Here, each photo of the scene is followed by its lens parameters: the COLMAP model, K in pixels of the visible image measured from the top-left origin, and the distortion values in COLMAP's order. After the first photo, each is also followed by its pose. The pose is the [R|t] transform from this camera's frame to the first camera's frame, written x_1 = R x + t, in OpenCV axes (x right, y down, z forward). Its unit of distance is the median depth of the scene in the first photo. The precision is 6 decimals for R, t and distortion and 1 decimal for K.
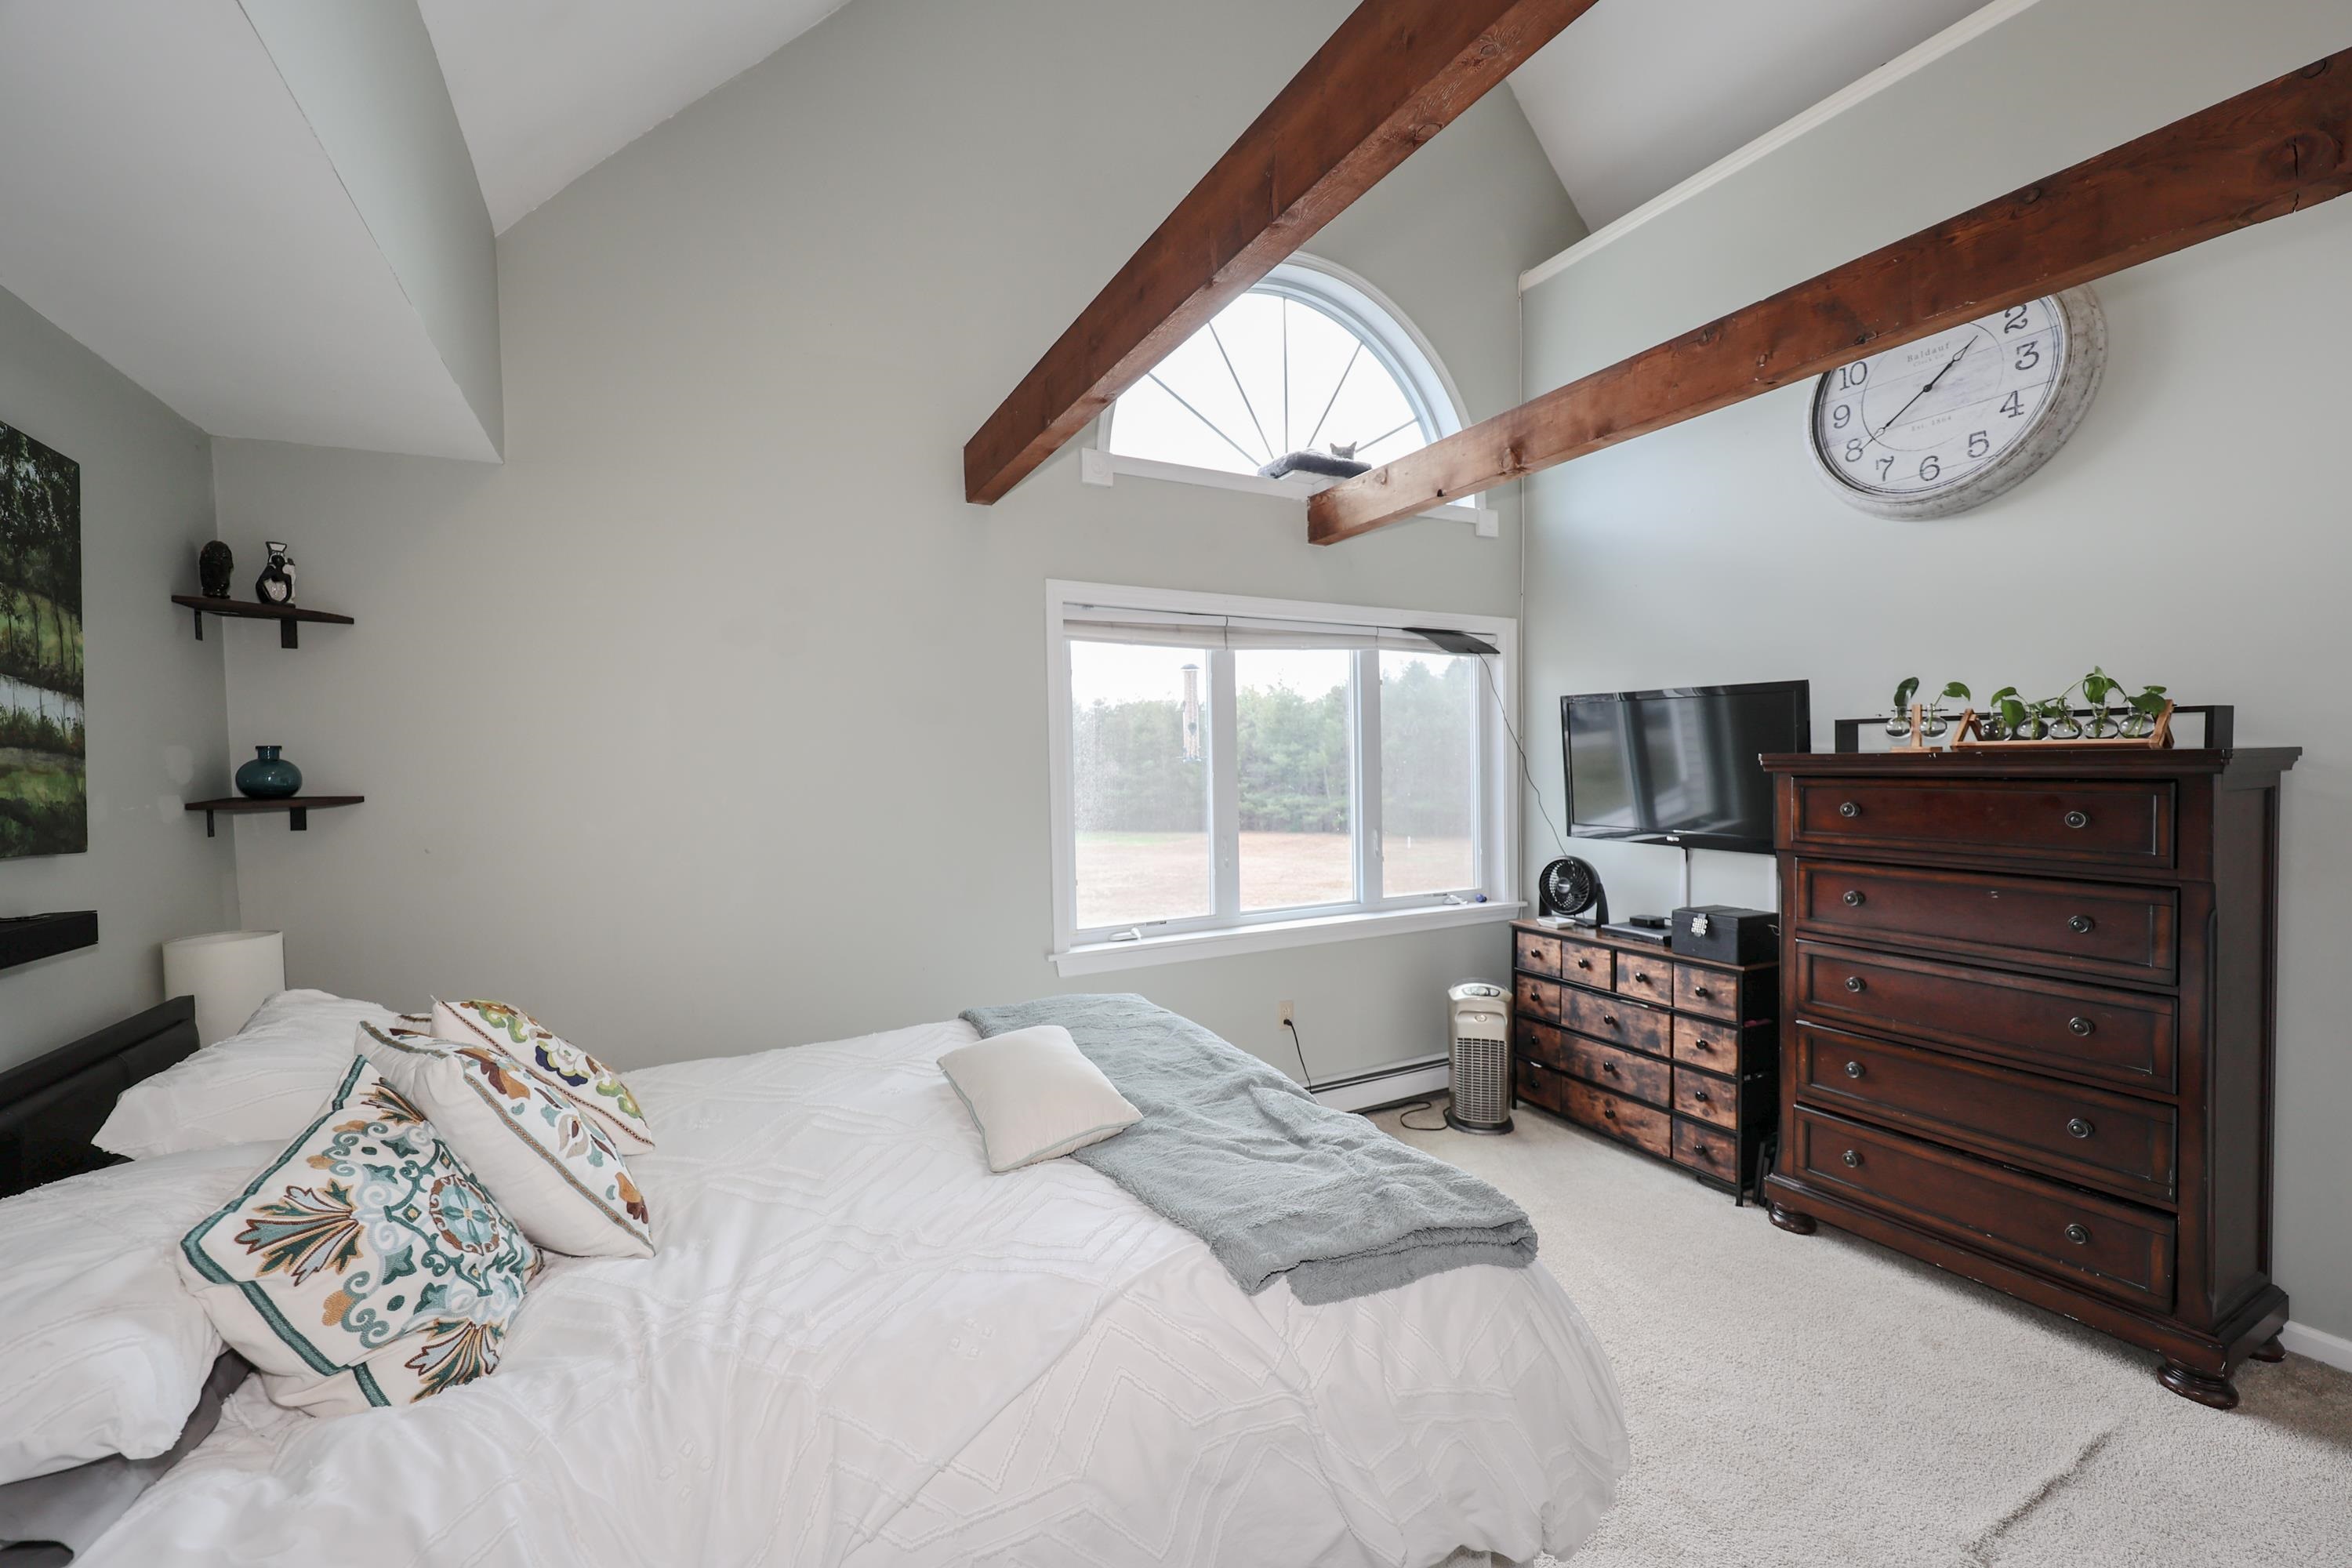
lens RADIAL K [[964.8, 0, 1178.6], [0, 964.8, 785.5], [0, 0, 1]] dist [0.001976, -0.000487]
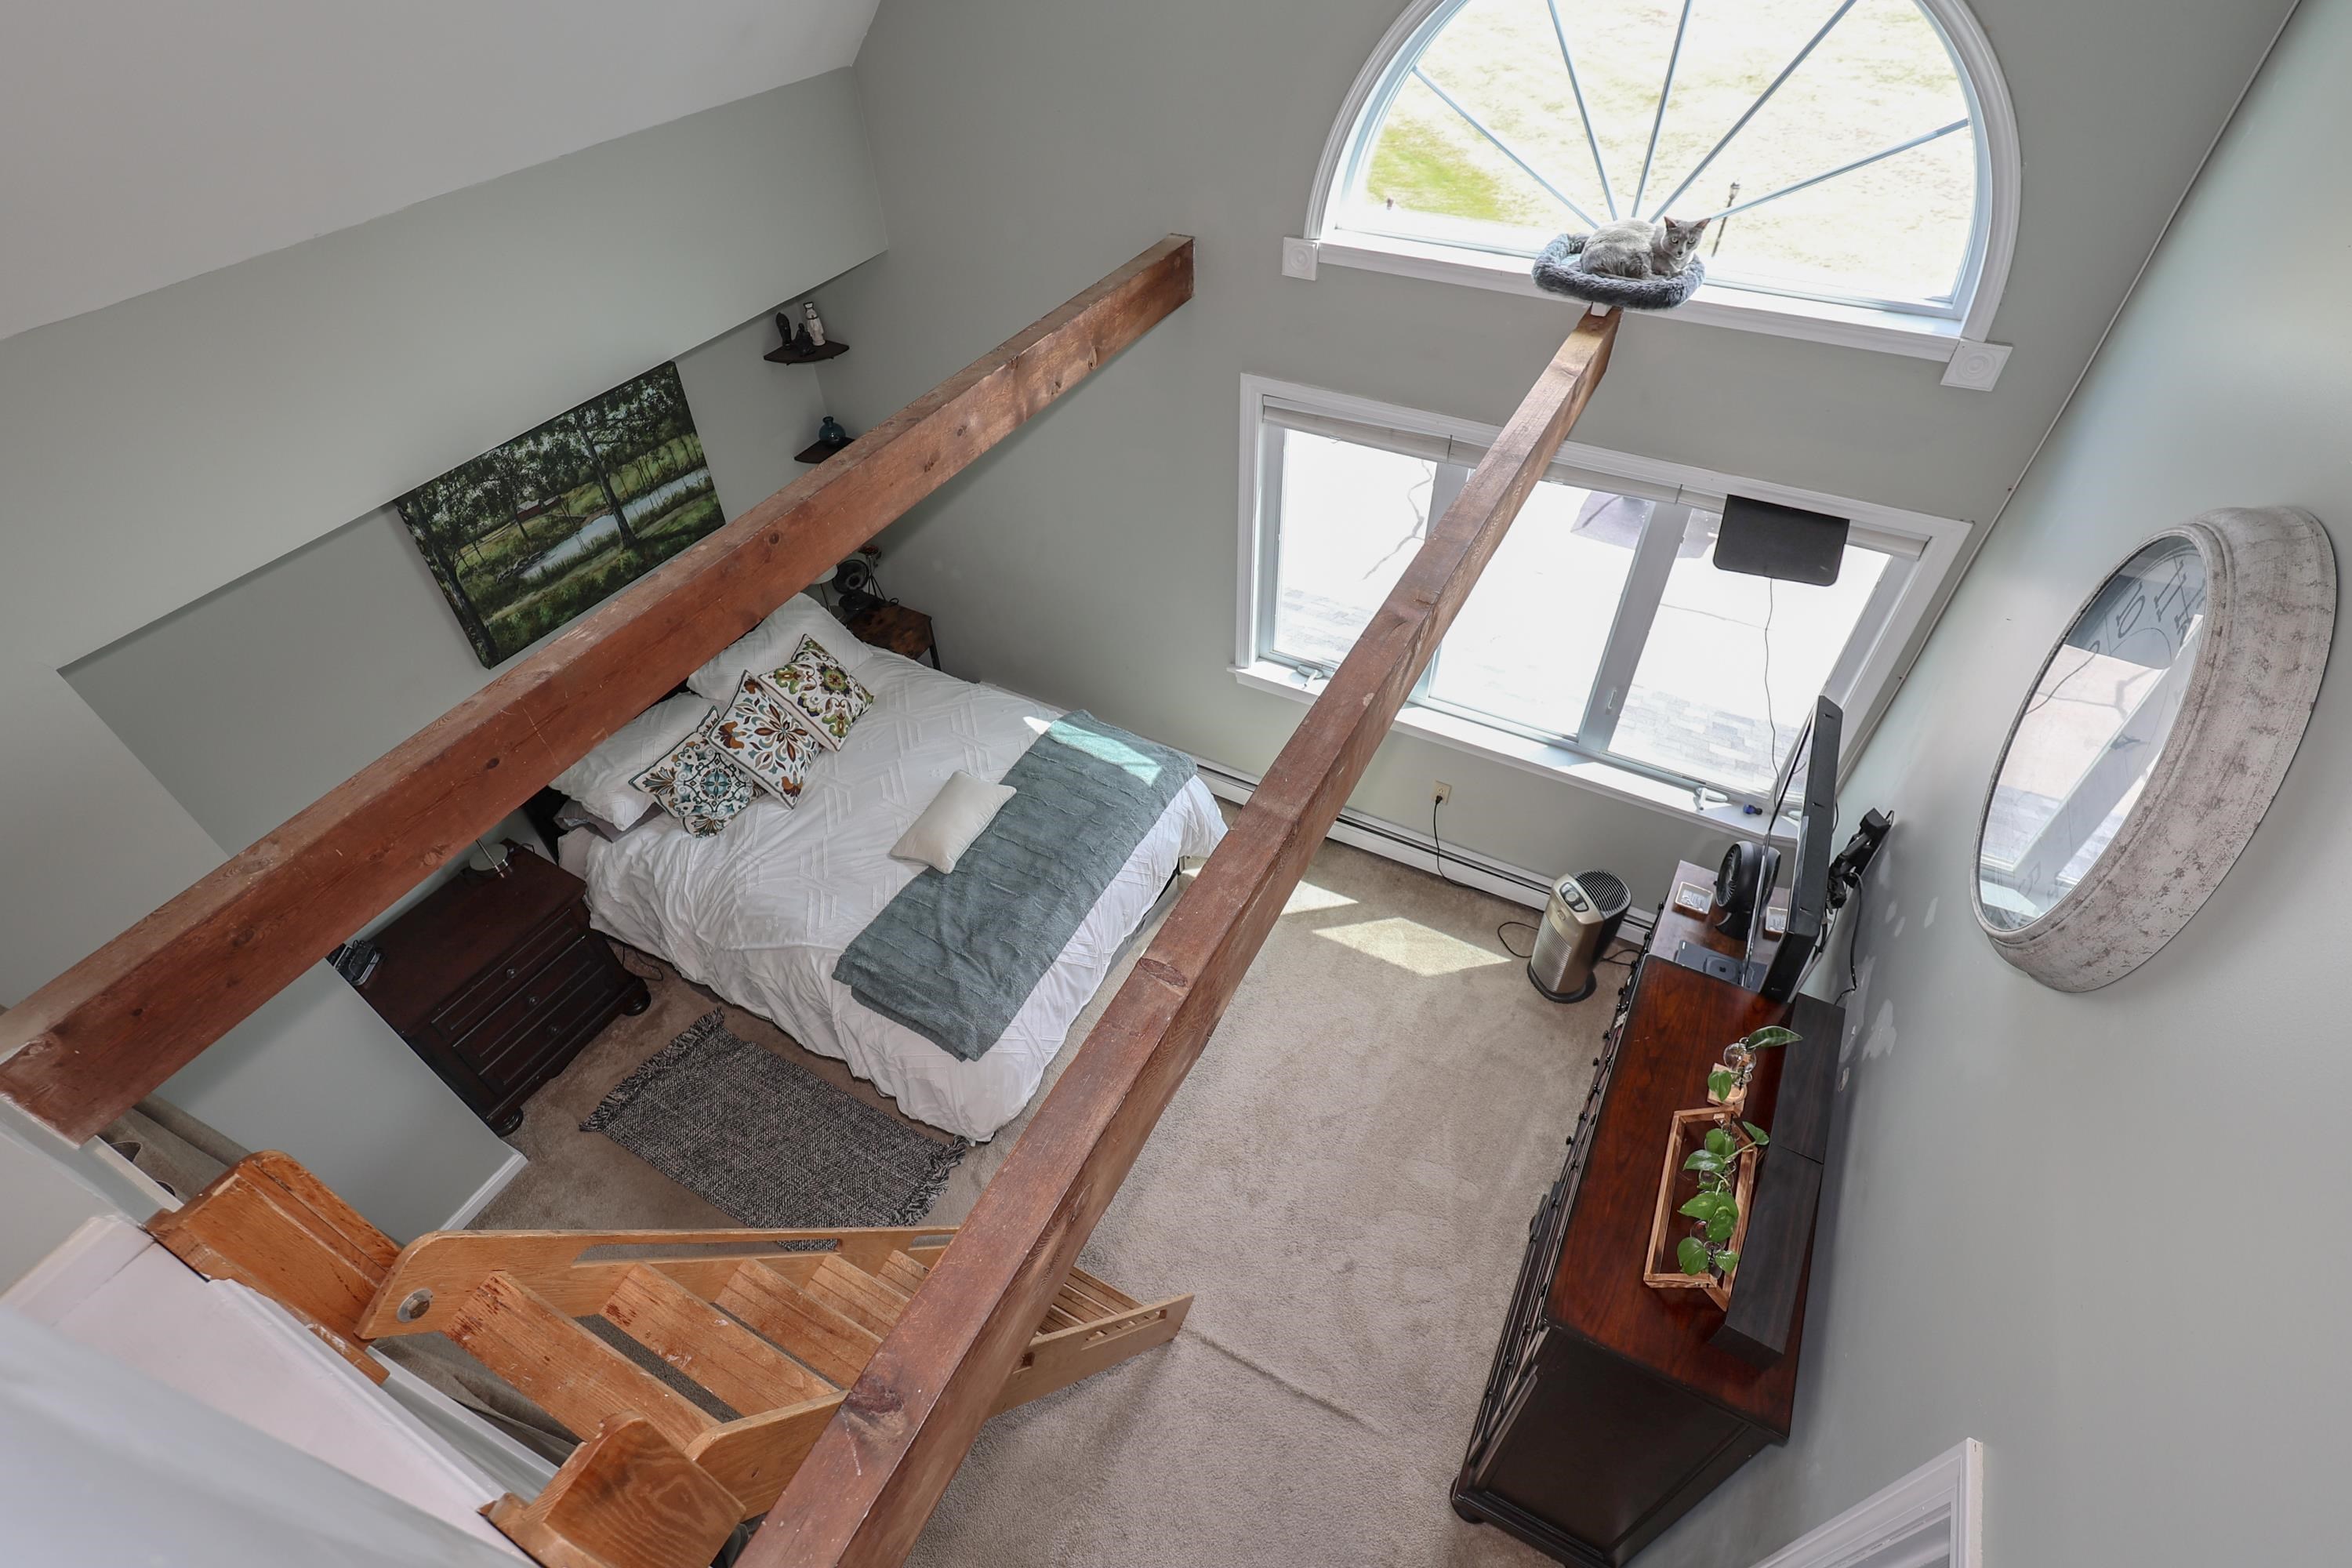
lens RADIAL K [[1107.1, 0, 1161.5], [0, 1107.1, 793.9], [0, 0, 1]] dist [0.002718, 0.000002]
pose [[0.547067, 0.590128, -0.593689, 1.106325], [0.006668, 0.706136, 0.708045, -1.042733], [0.837062, -0.391307, 0.382369, 0.443711]]
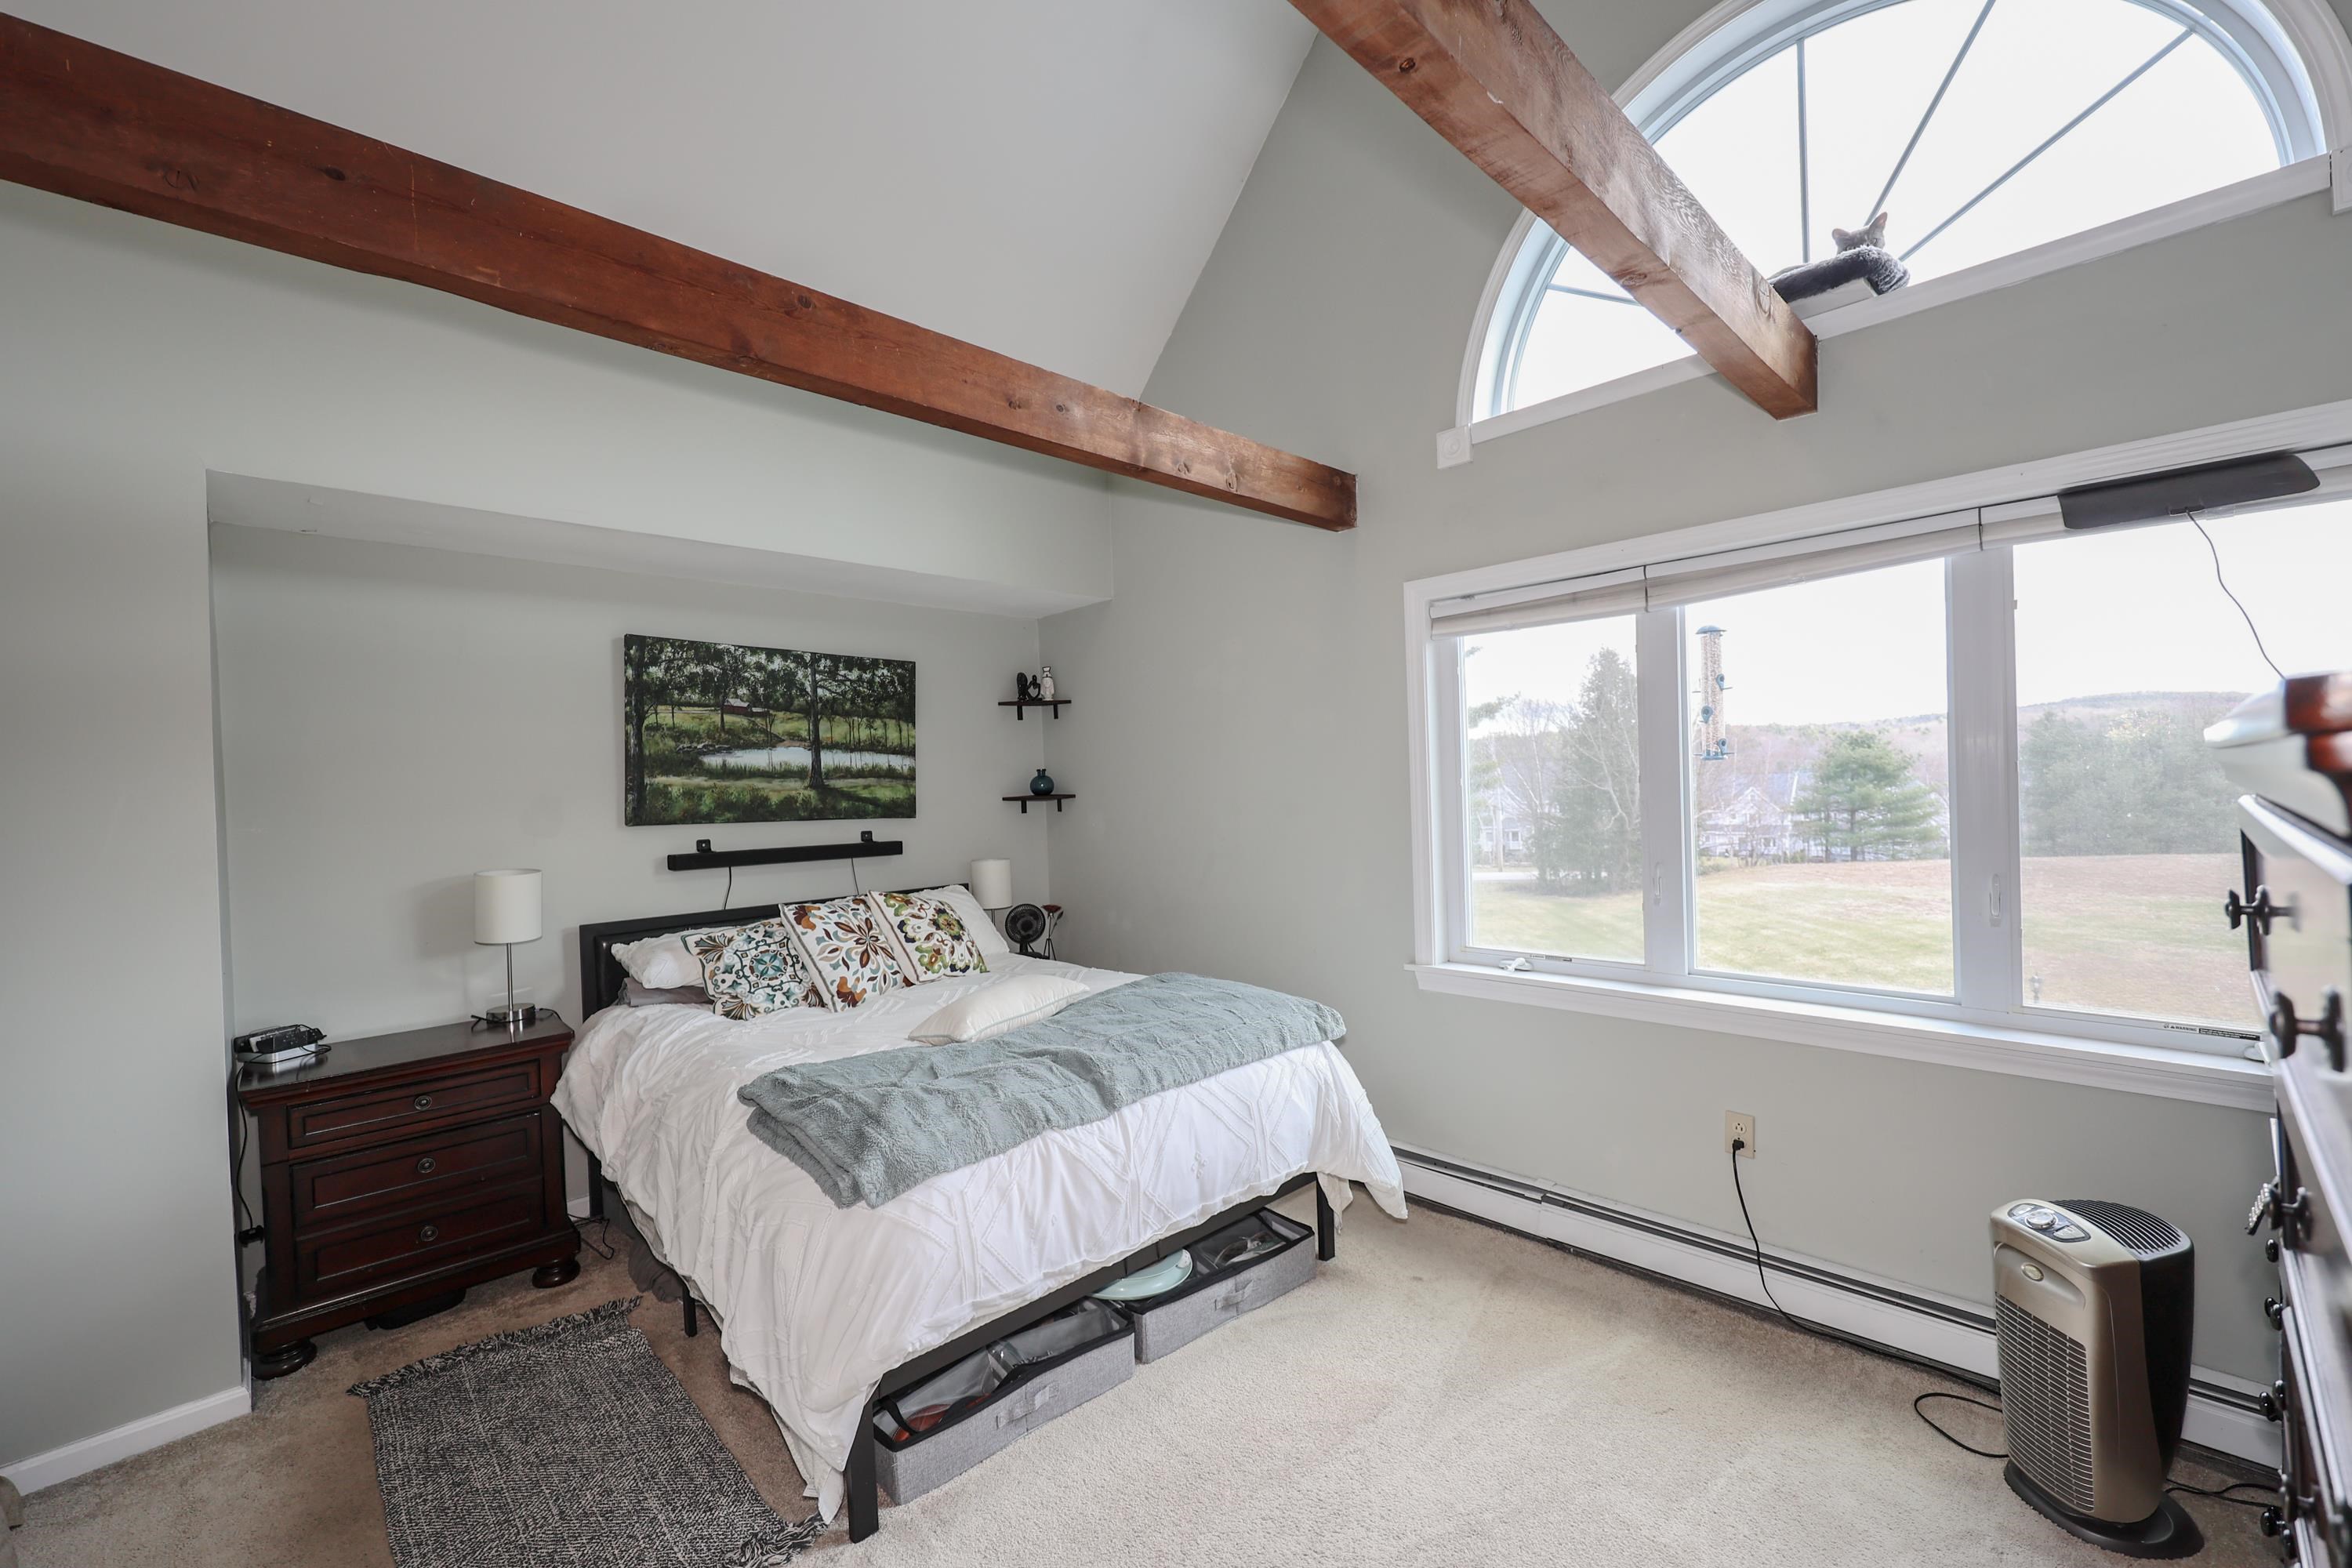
lens RADIAL K [[964.8, 0, 1161.6], [0, 964.8, 785.2], [0, 0, 1]] dist [0.001976, -0.000487]
pose [[0.267746, 0.009620, -0.963442, 1.075994], [0.008504, 0.999888, 0.012347, -0.030513], [0.963452, -0.011499, 0.267634, 0.708259]]
